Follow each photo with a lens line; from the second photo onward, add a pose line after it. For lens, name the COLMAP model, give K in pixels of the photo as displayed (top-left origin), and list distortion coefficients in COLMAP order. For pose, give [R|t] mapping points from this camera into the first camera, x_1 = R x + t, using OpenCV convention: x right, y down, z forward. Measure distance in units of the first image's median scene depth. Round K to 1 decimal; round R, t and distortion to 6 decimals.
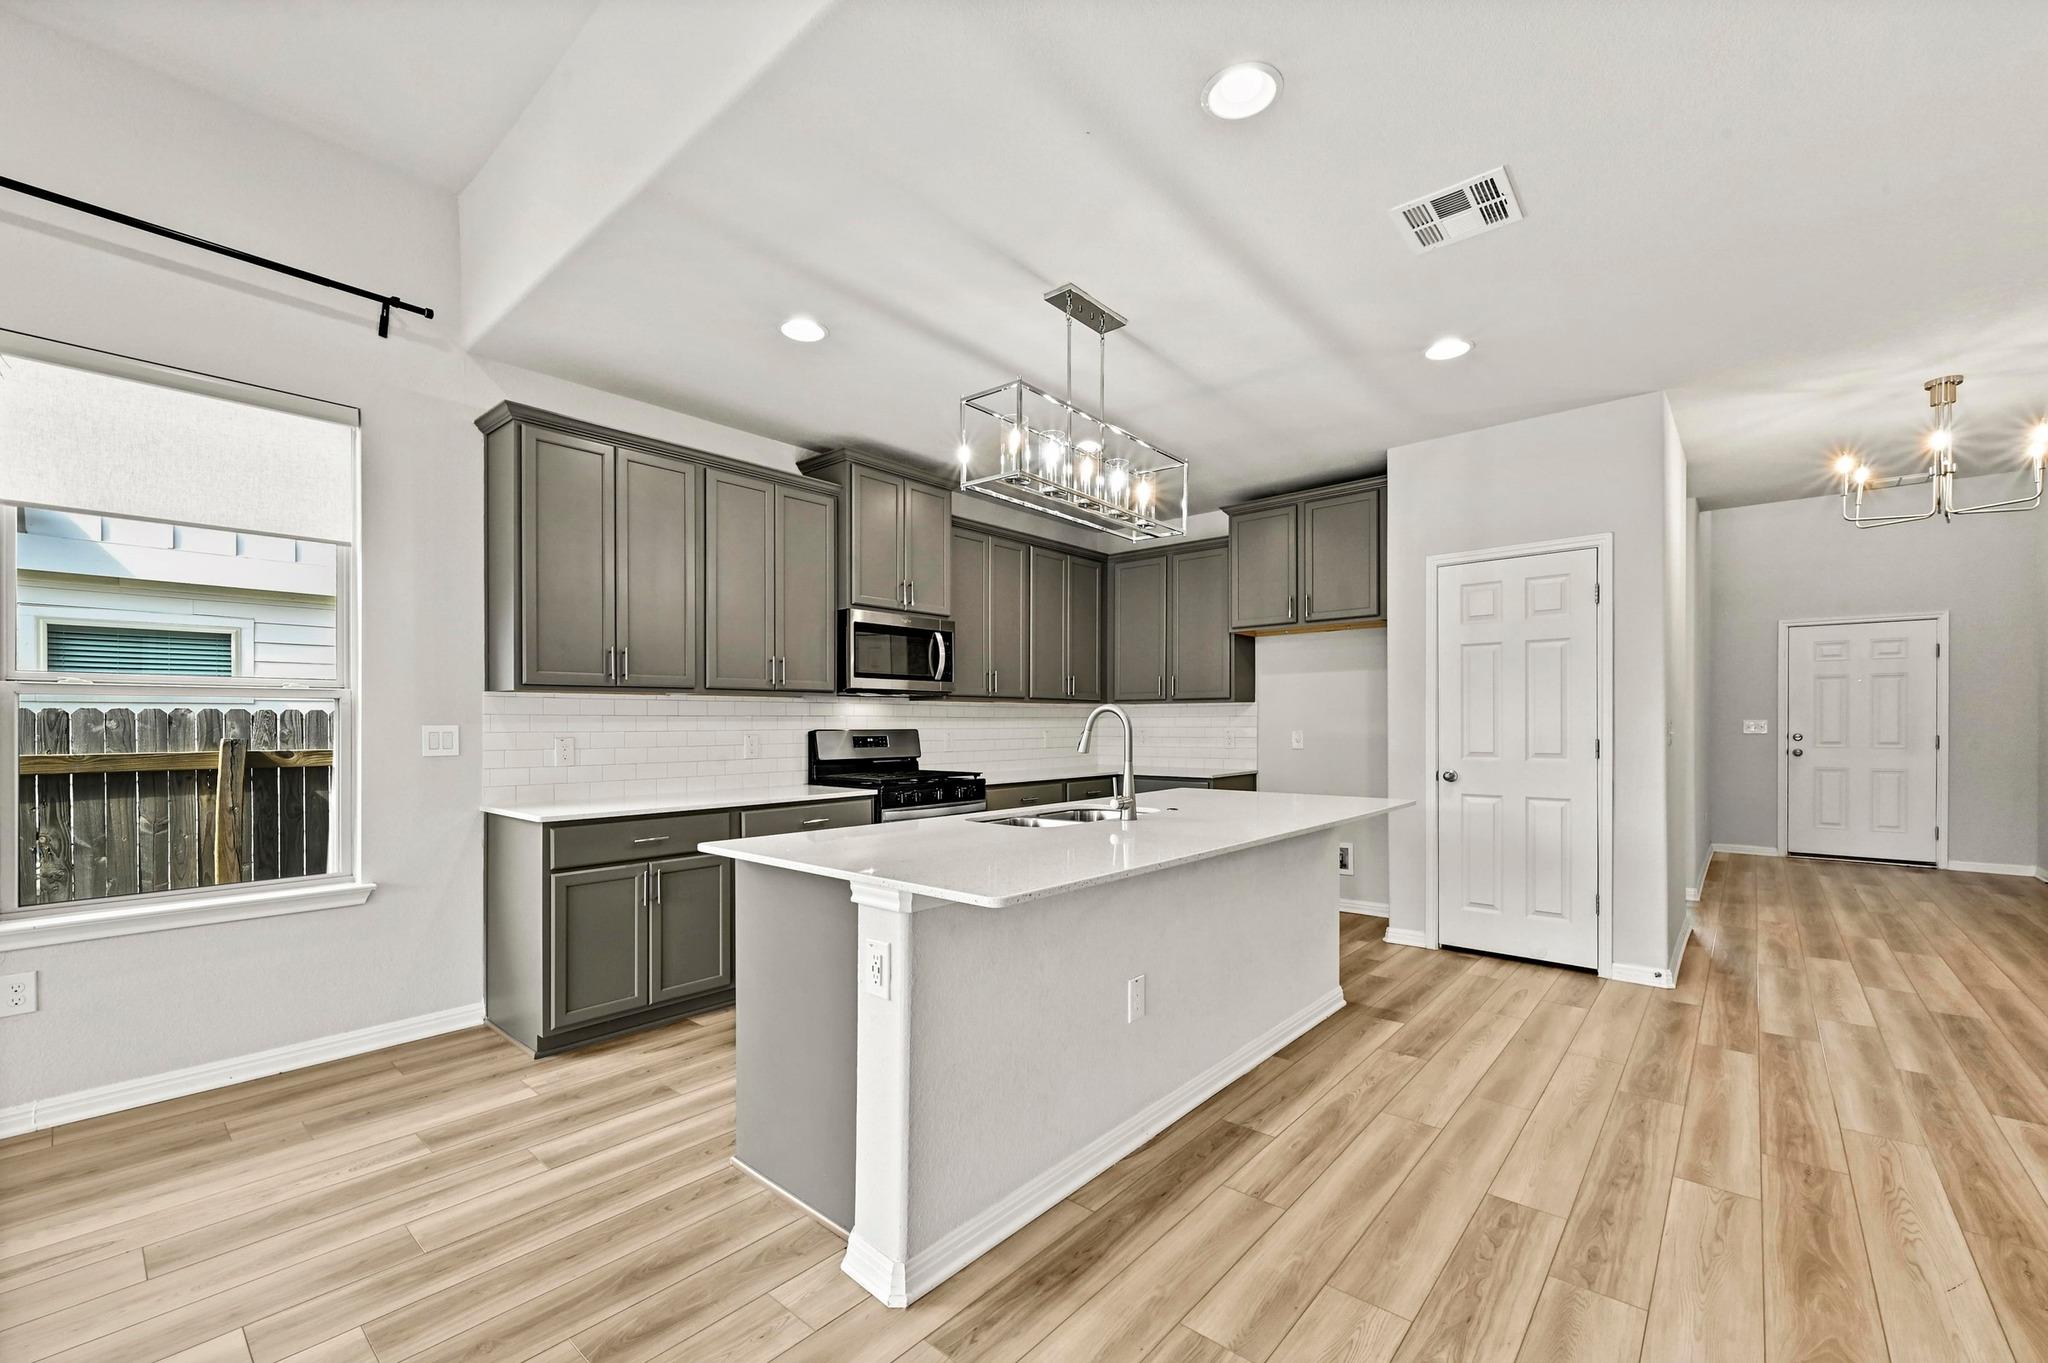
lens RADIAL K [[833.5, 0, 1031.5], [0, 833.5, 726.6], [0, 0, 1]] dist [0.002175, 0.000395]
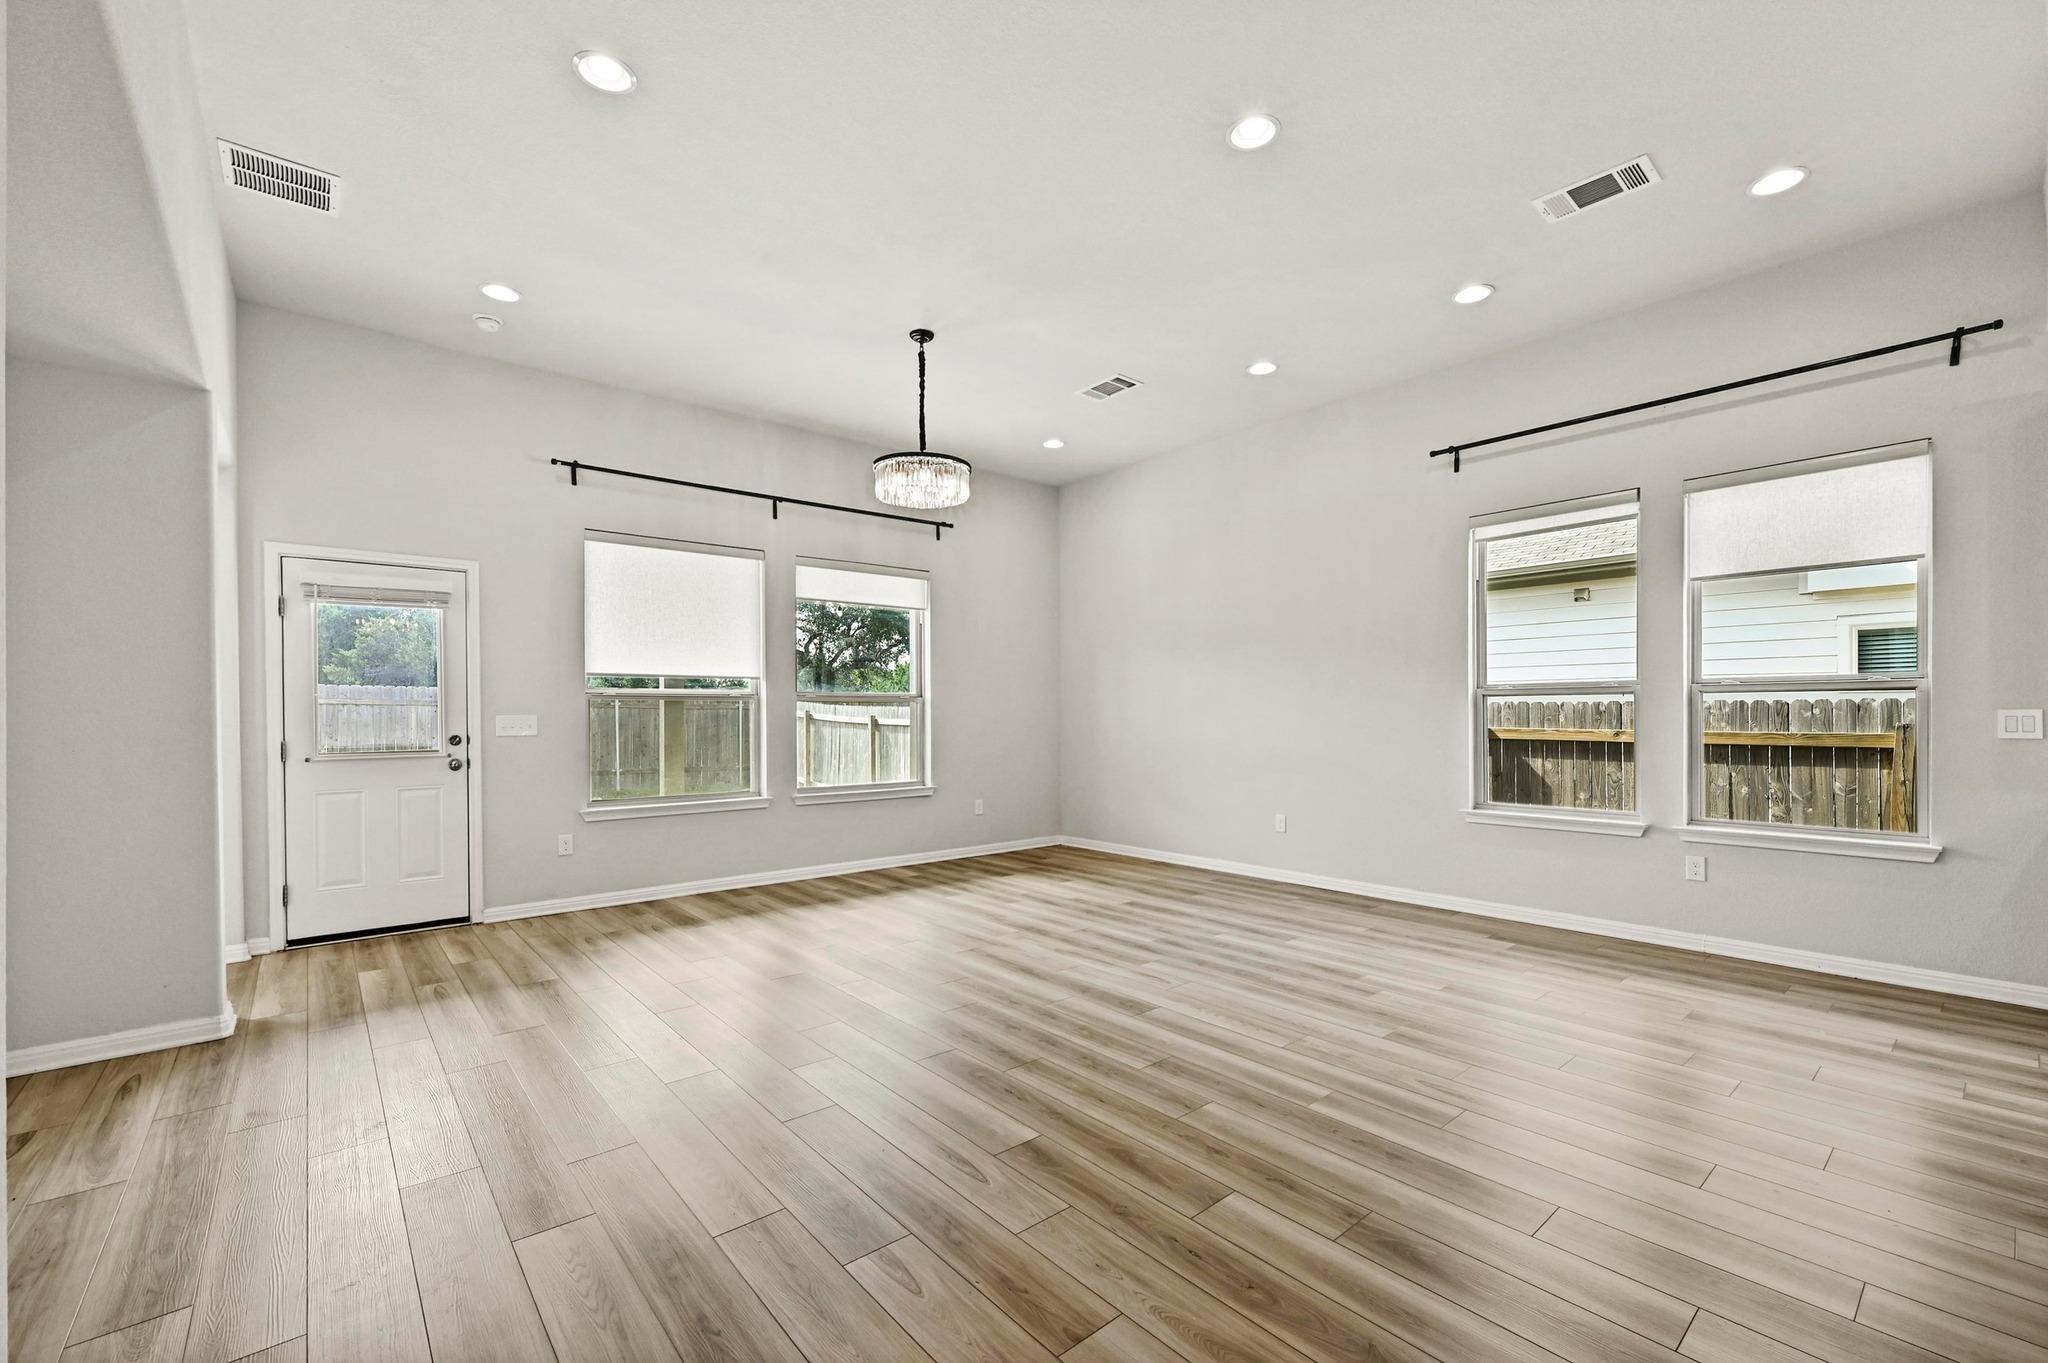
lens RADIAL K [[848.8, 0, 1031.5], [0, 848.8, 716.3], [0, 0, 1]] dist [0.000008, -0.000164]
pose [[-0.152133, 0.001349, -0.988359, 0.442120], [-0.003310, 0.999993, 0.001875, 0.007170], [0.988355, 0.003557, -0.152127, -0.047192]]
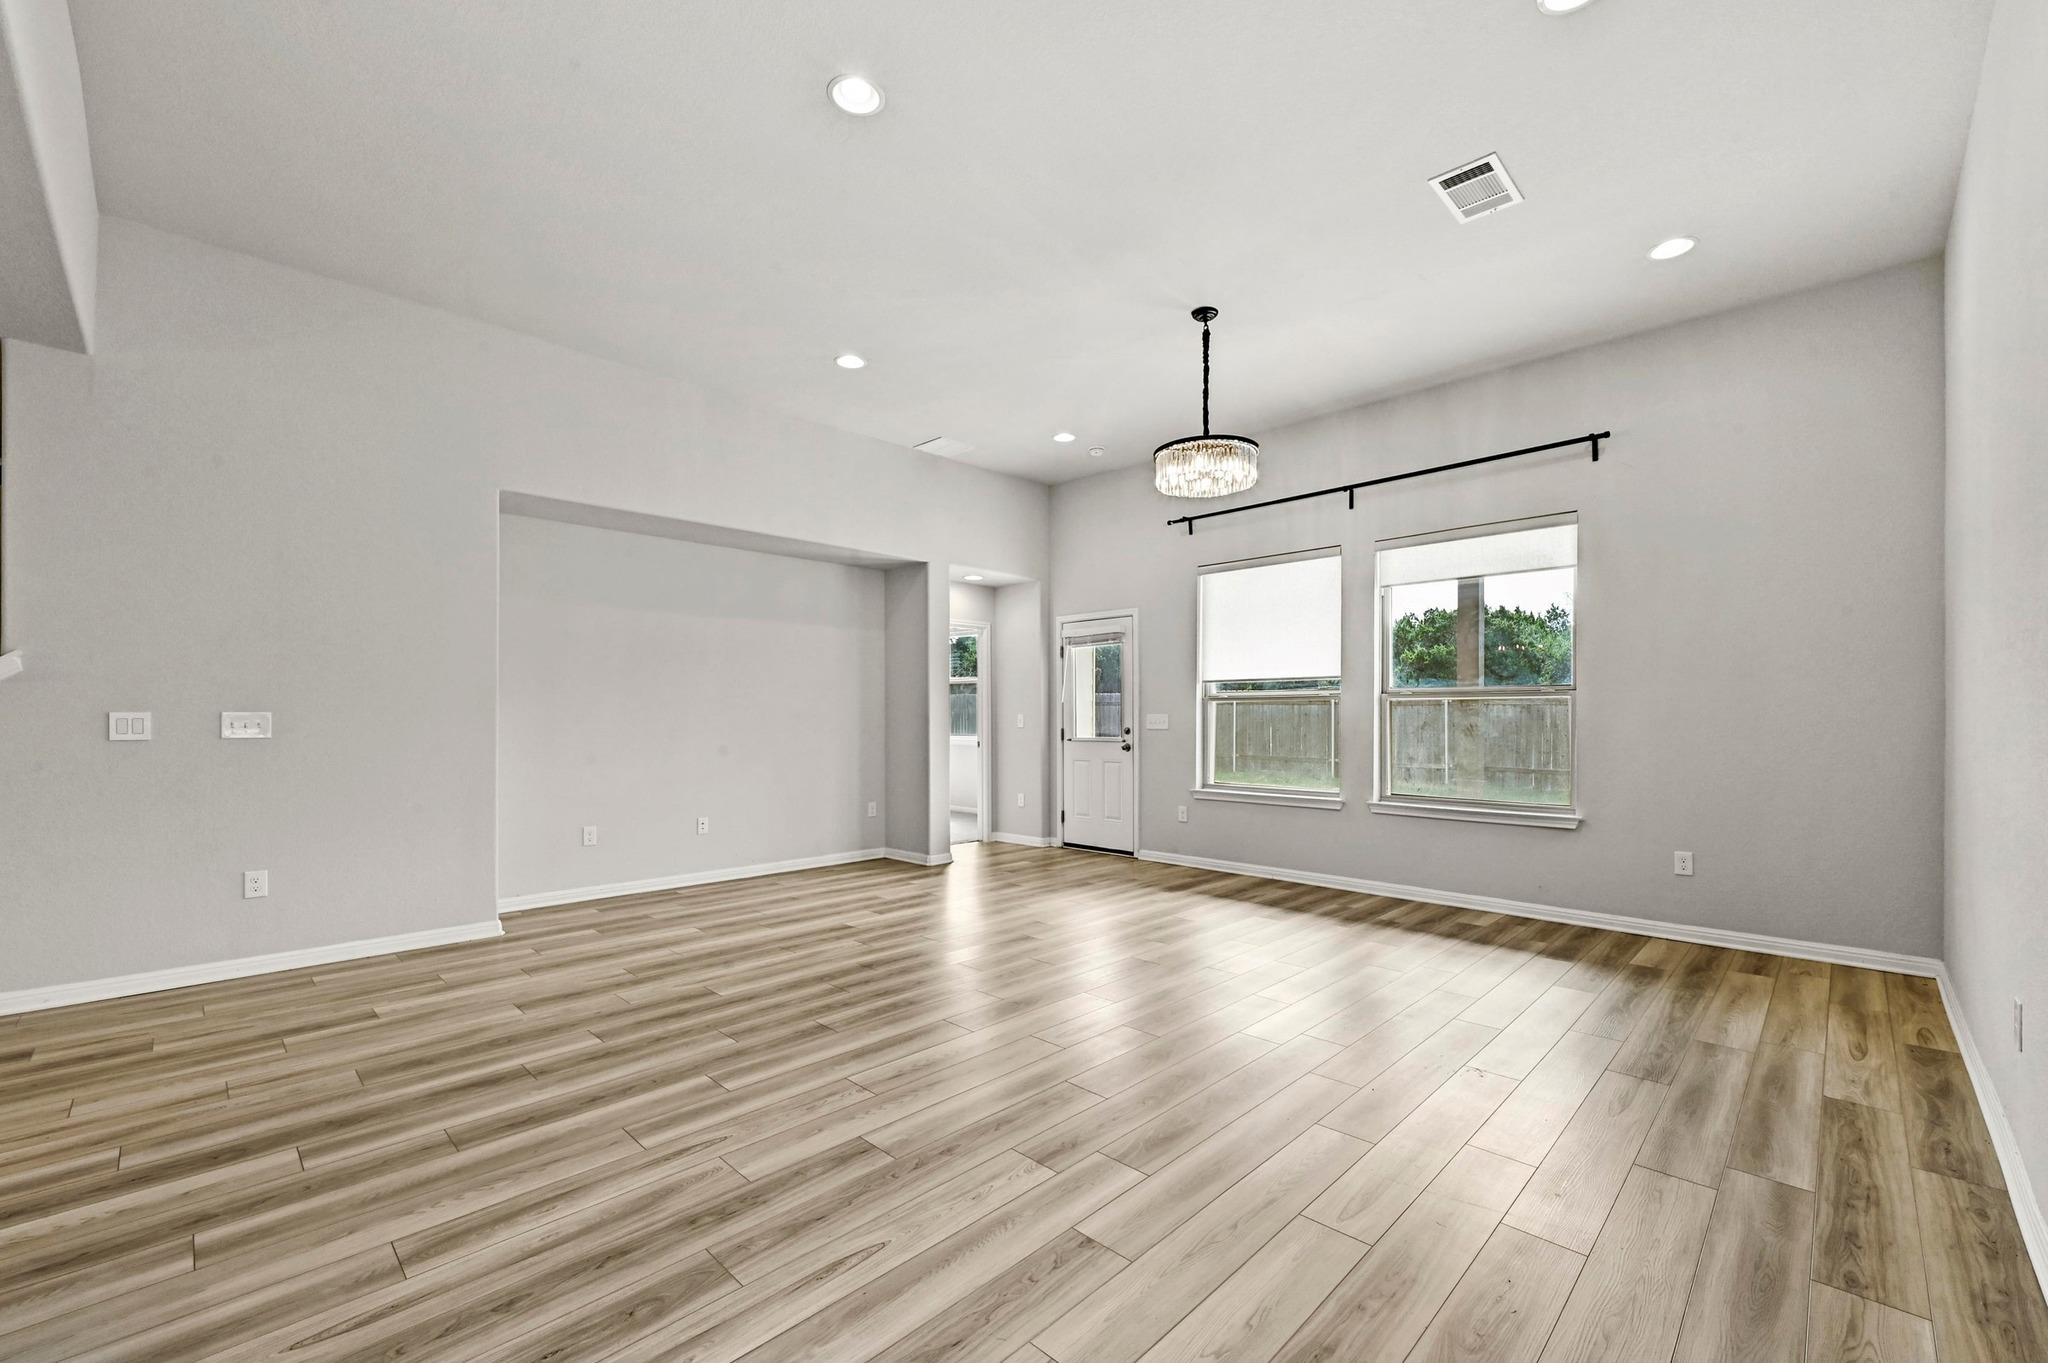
lens RADIAL K [[840.5, 0, 1028.8], [0, 840.5, 716.9], [0, 0, 1]] dist [0.003089, -0.000080]
pose [[-0.997969, -0.000230, 0.063701, -0.567220], [0.000438, 0.999945, 0.010481, -0.002278], [-0.063700, 0.010488, -0.997914, 0.765134]]
